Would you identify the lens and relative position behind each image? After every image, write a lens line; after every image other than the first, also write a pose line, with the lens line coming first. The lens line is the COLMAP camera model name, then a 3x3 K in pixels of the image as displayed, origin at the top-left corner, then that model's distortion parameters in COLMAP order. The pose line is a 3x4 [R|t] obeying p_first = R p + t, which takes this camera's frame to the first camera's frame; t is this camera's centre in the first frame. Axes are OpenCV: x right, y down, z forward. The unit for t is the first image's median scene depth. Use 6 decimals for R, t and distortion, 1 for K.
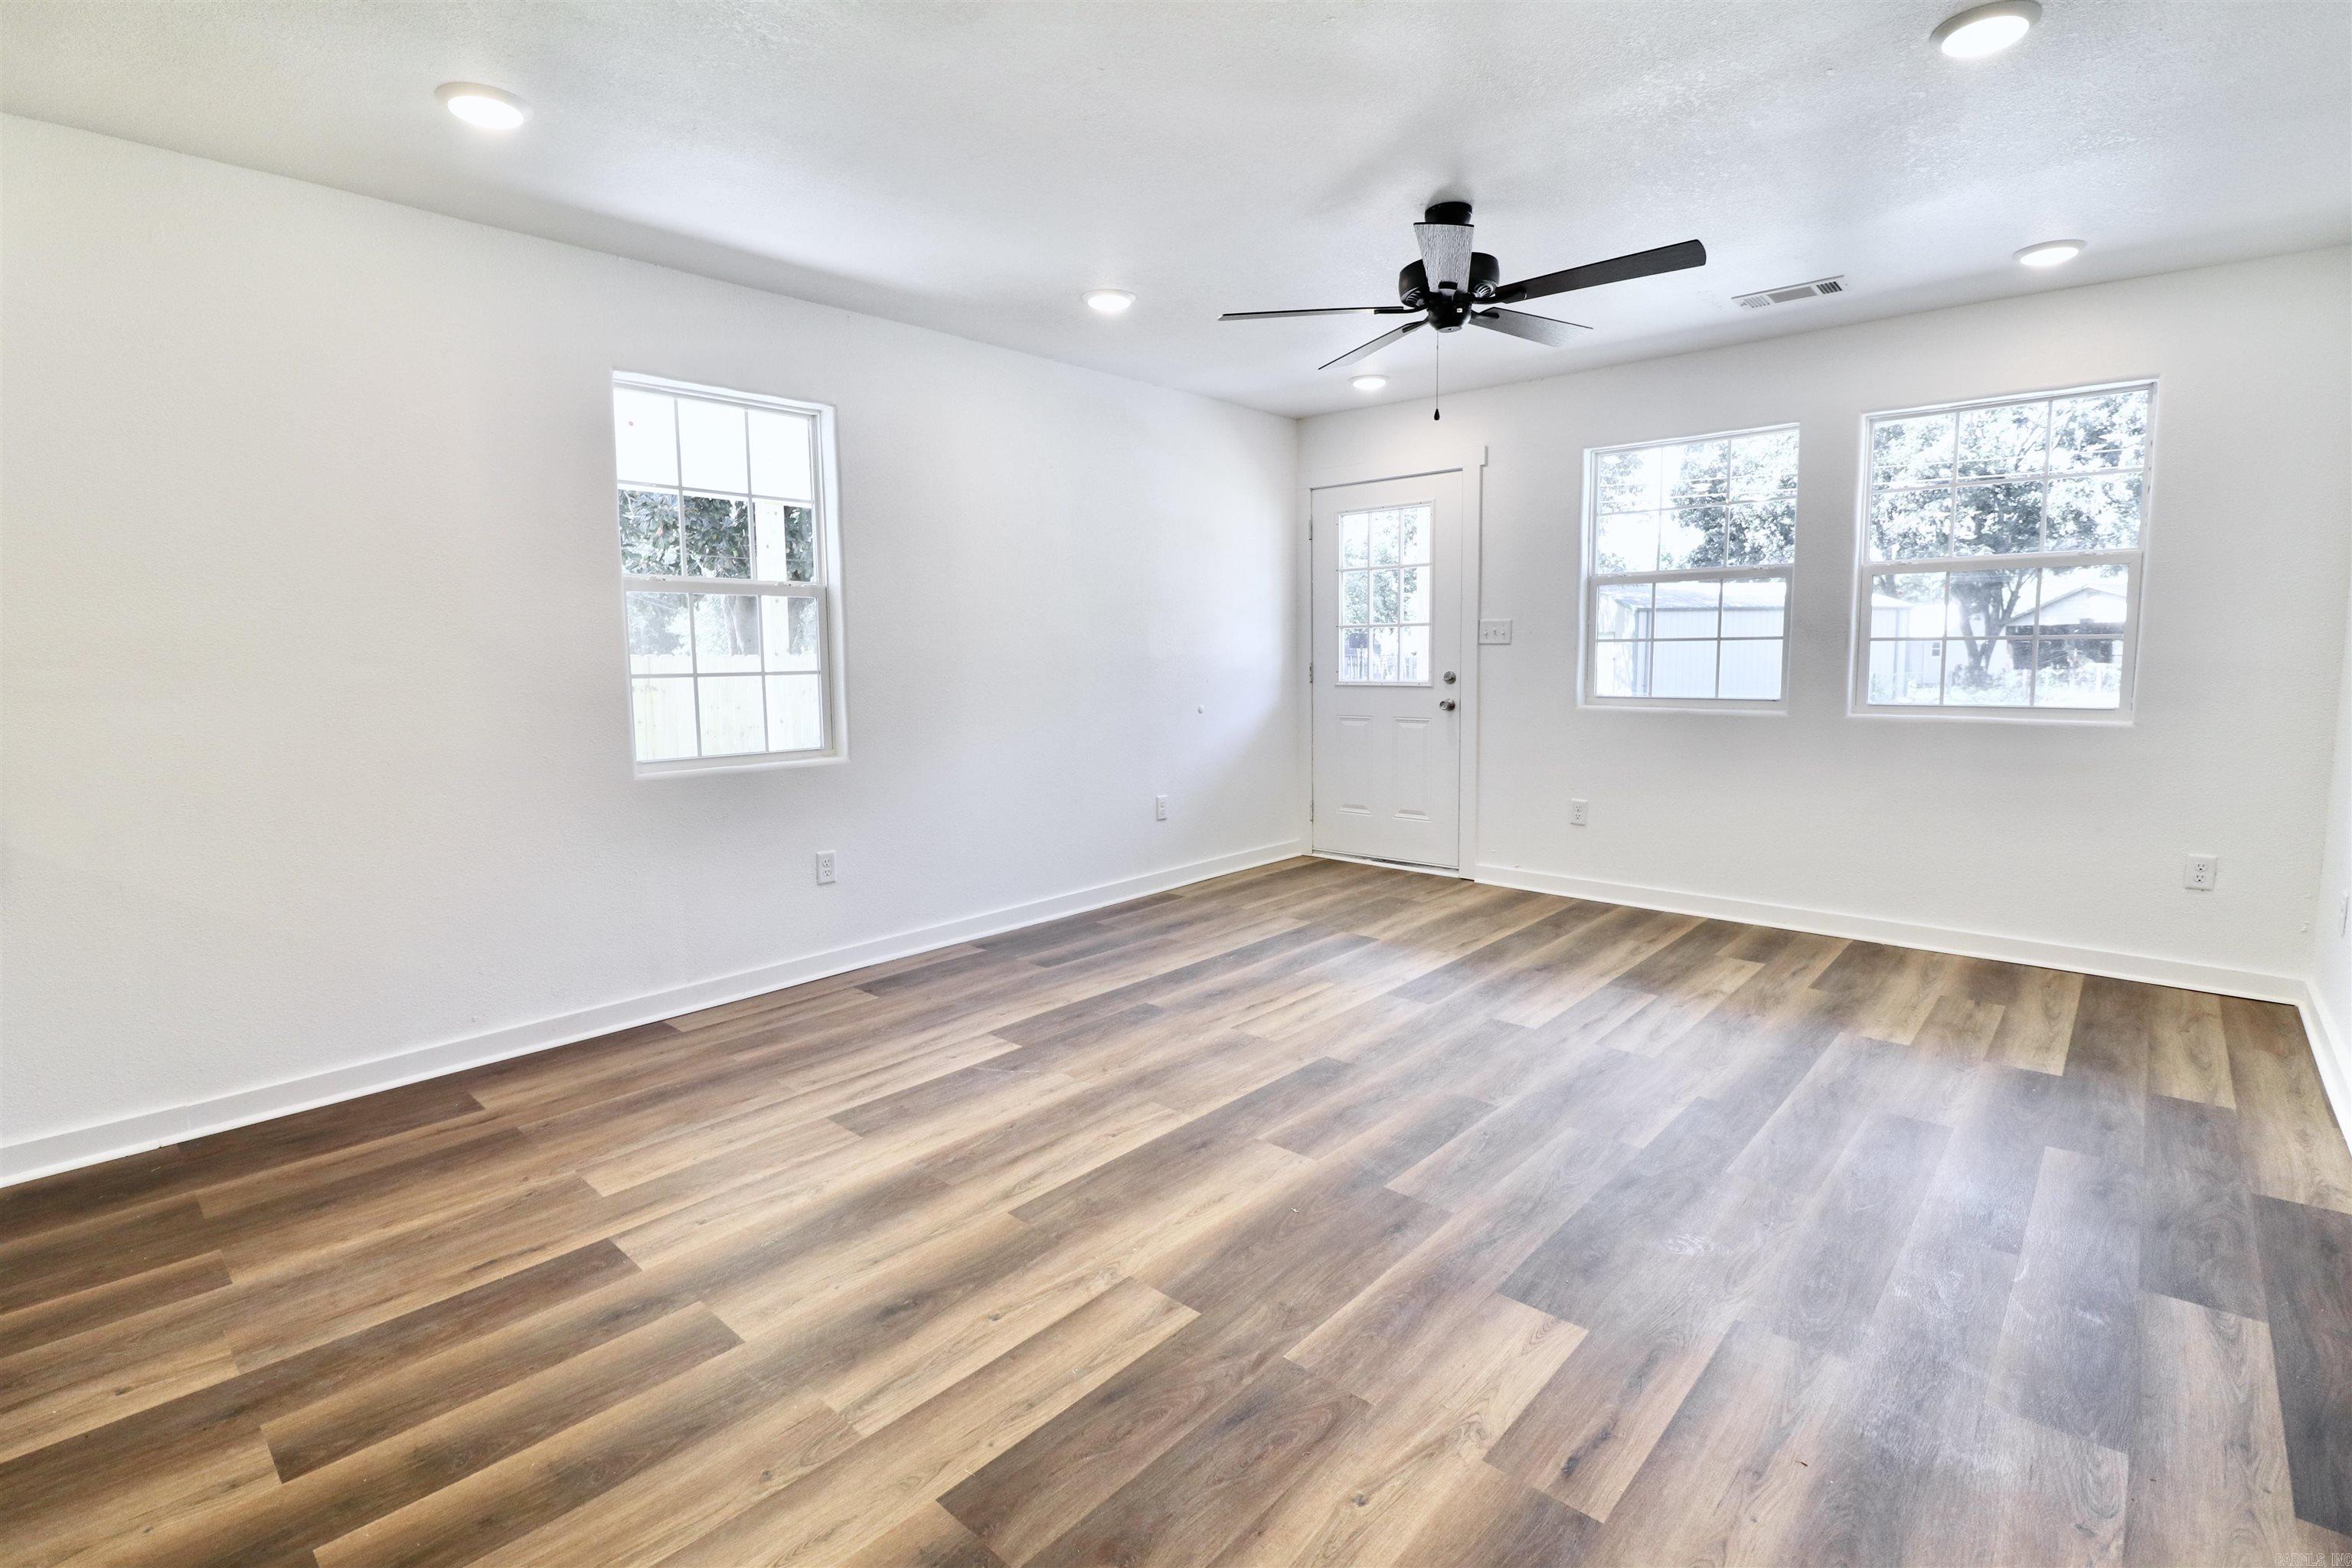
lens RADIAL K [[1086.6, 0, 1165.9], [0, 1086.6, 768.2], [0, 0, 1]] dist [-0.001090, -0.012831]
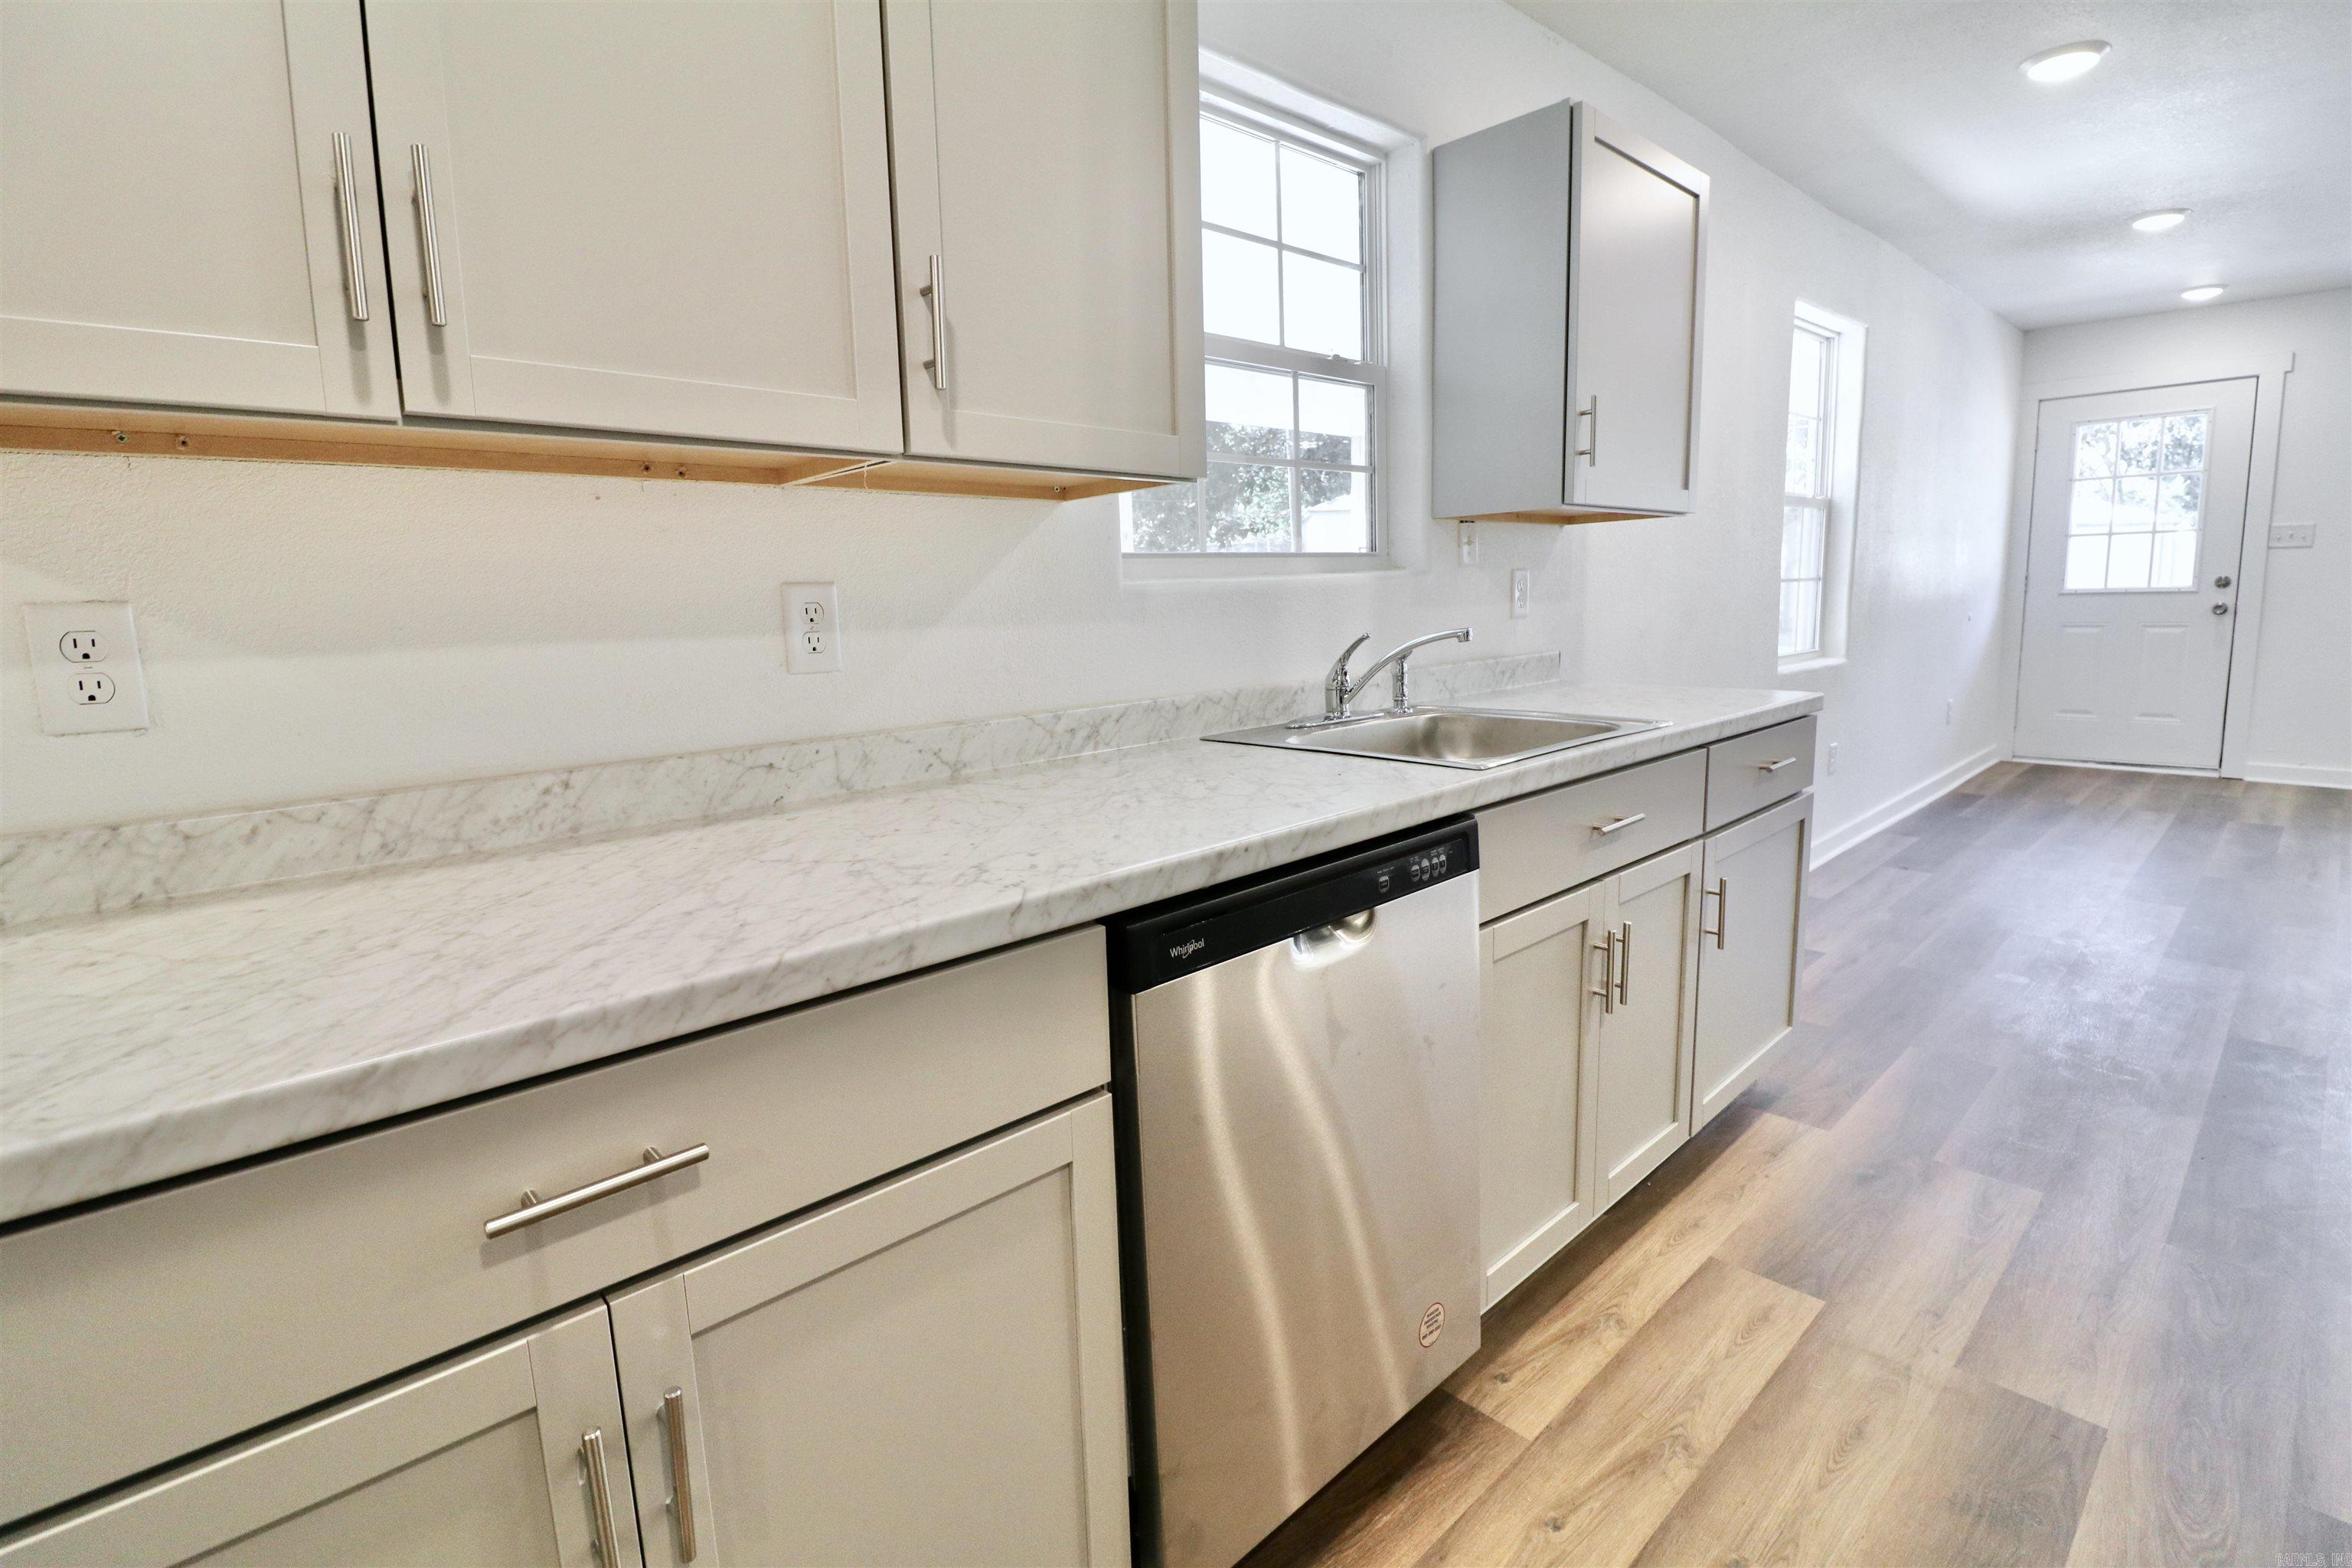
lens RADIAL K [[1086.6, 0, 1165.9], [0, 1086.6, 768.2], [0, 0, 1]] dist [-0.001090, -0.012831]
pose [[0.995688, -0.011022, -0.092107, -0.941354], [0.015527, 0.998710, 0.048347, 0.040783], [0.091455, -0.049569, 0.994575, -0.154523]]
